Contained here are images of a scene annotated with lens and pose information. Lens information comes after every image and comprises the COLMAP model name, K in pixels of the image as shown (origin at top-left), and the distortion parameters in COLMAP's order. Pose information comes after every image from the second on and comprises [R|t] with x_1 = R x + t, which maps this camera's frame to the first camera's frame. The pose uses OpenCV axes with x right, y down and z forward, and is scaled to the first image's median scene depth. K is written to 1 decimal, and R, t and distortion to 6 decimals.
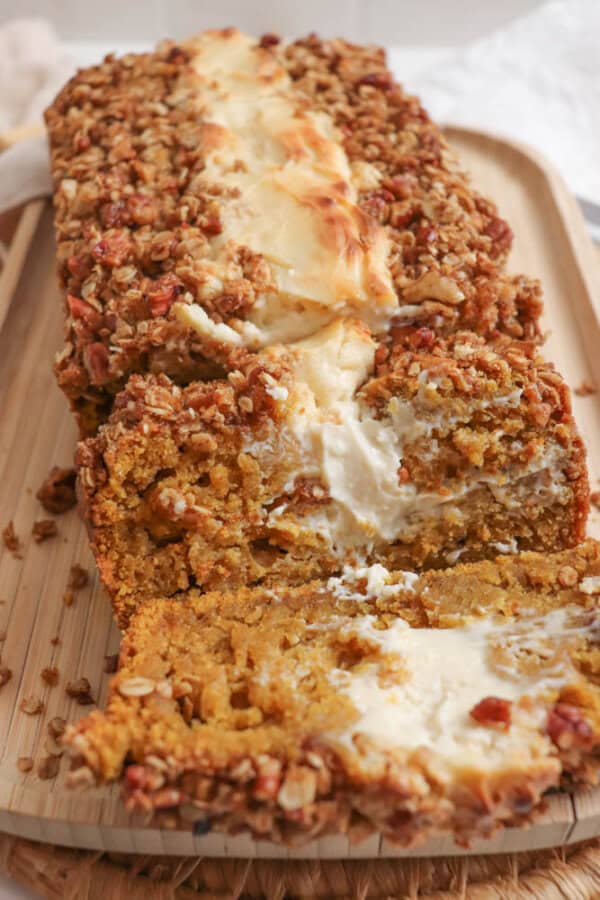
lens RADIAL K [[1031.7, 0, 297.9], [0, 1031.7, 446.4], [0, 0, 1]] dist [-0.129999, 0.262158]
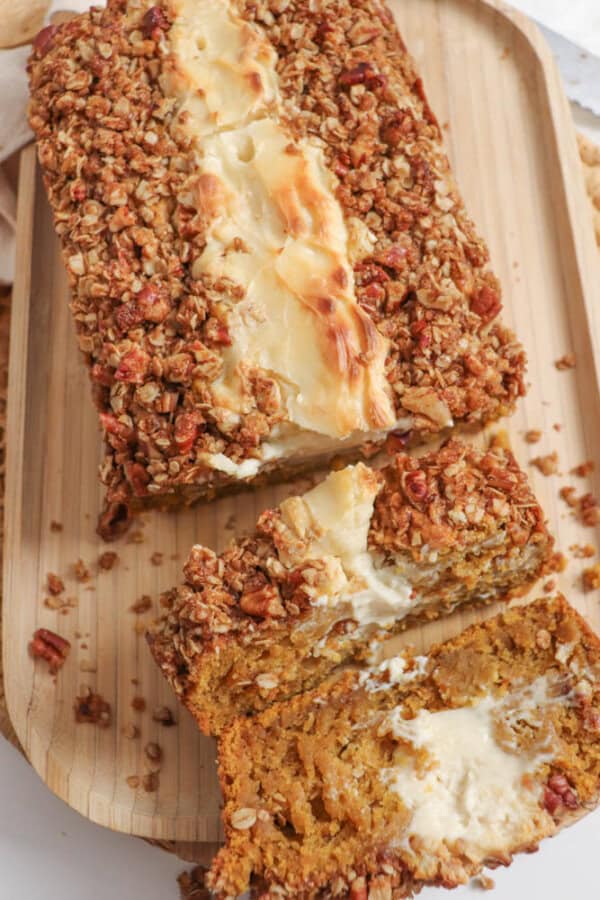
lens RADIAL K [[1009.3, 0, 327.0], [0, 1009.3, 393.5], [0, 0, 1]] dist [-0.150002, 0.165894]
pose [[0.997714, -0.066850, 0.009888, 0.012042], [0.055555, 0.894694, 0.443211, -0.629187], [-0.038475, -0.441649, 0.896363, 0.023488]]
